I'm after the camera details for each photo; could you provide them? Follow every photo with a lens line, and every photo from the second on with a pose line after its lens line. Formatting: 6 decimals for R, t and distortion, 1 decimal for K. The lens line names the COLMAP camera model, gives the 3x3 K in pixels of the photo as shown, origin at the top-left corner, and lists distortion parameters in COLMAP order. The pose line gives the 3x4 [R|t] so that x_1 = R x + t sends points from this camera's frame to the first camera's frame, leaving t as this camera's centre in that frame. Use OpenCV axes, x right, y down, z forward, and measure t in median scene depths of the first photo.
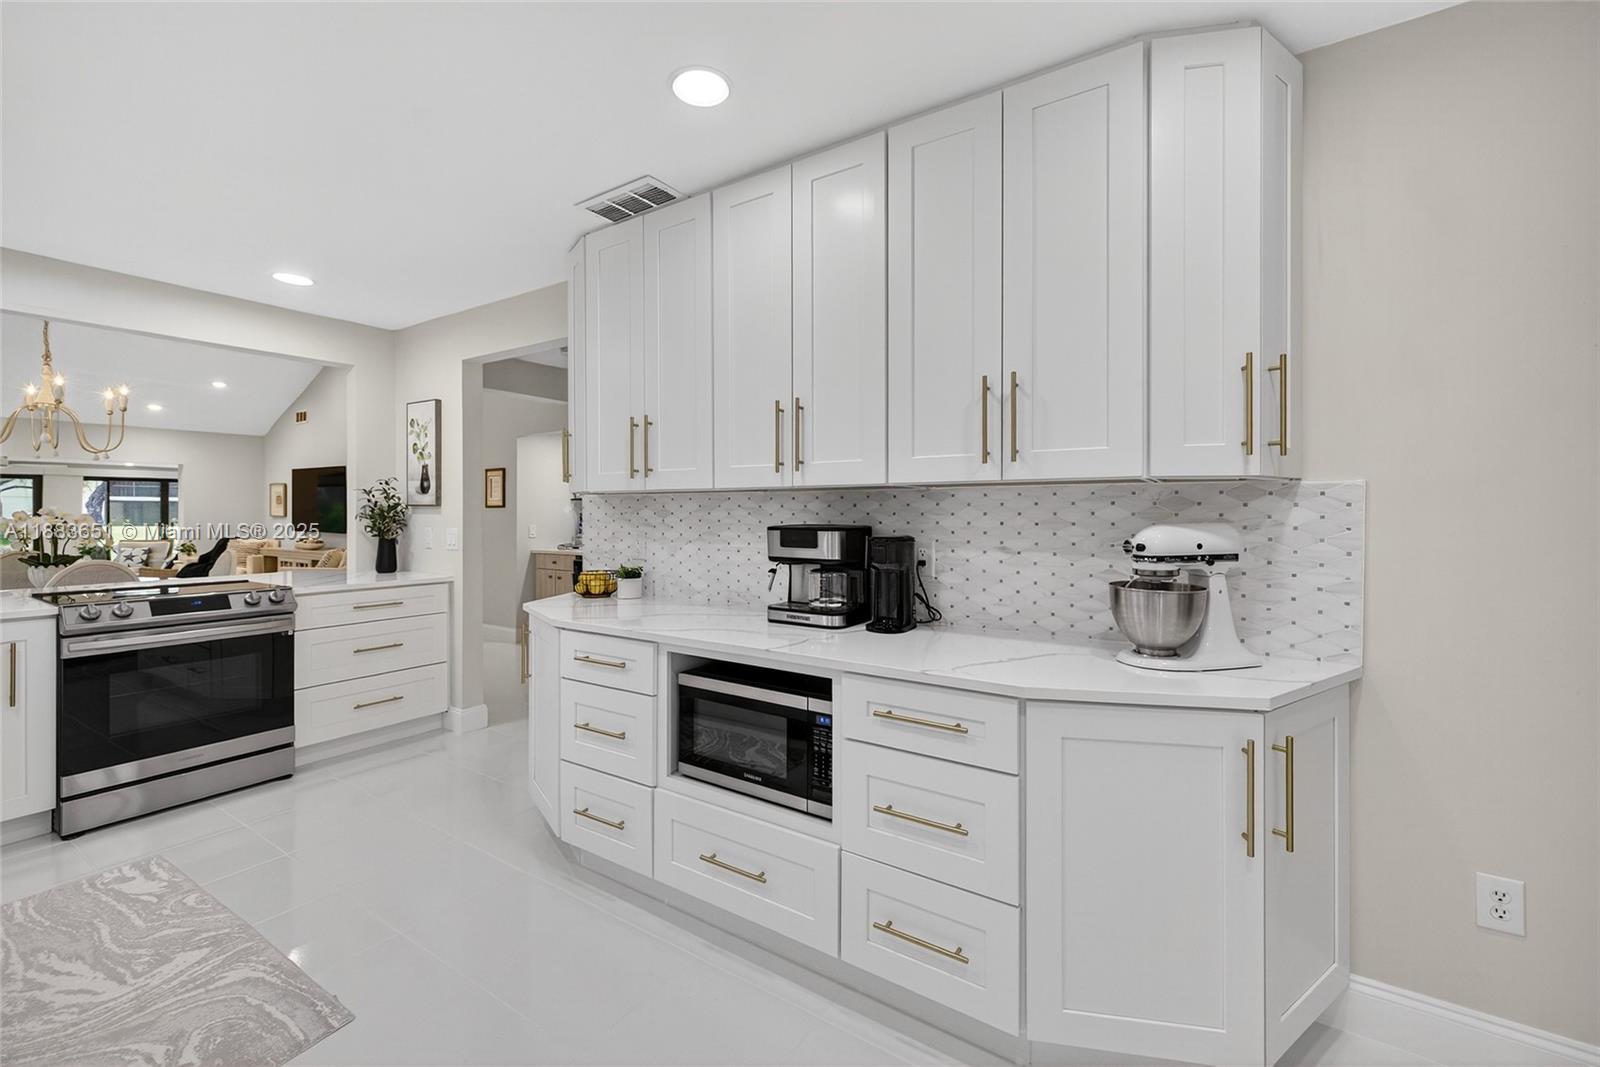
lens RADIAL K [[668.1, 0, 799.1], [0, 668.1, 514.6], [0, 0, 1]] dist [0.003434, -0.000460]
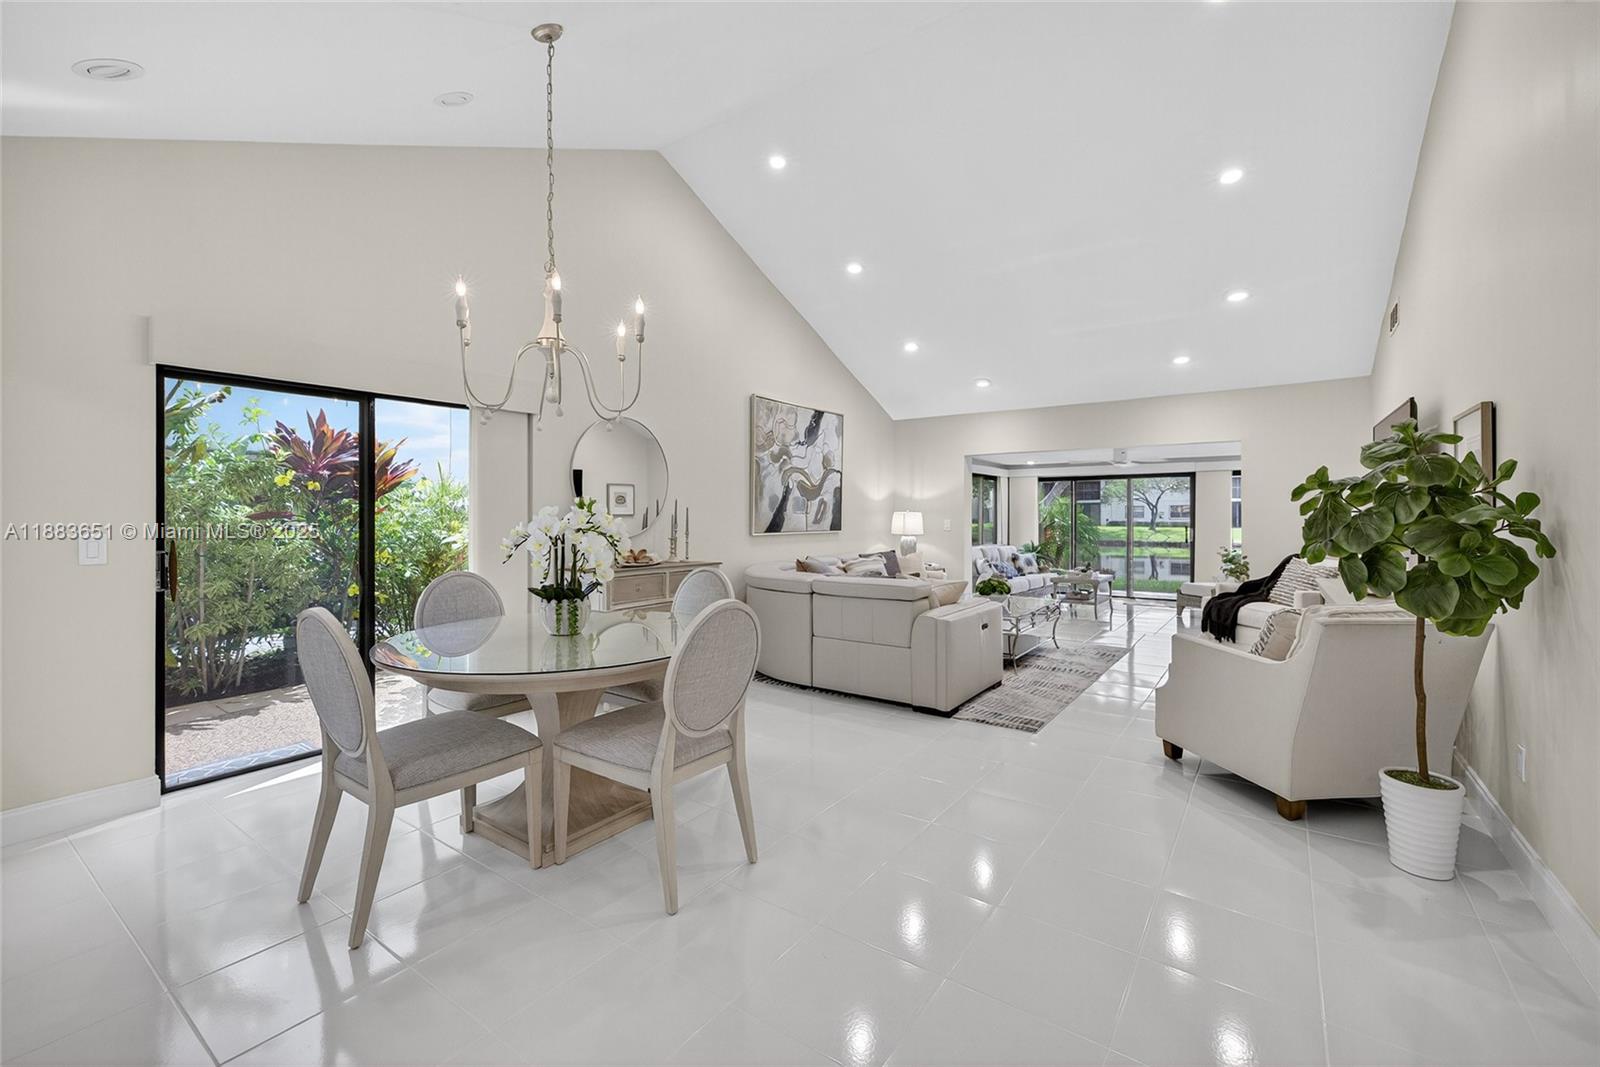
lens RADIAL K [[672.8, 0, 796.3], [0, 672.8, 517.4], [0, 0, 1]] dist [0.002330, -0.000256]
pose [[-0.041818, 0.005016, -0.999113, -0.698047], [-0.002484, 0.999984, 0.005124, -0.003899], [0.999122, 0.002696, -0.041805, 1.730665]]
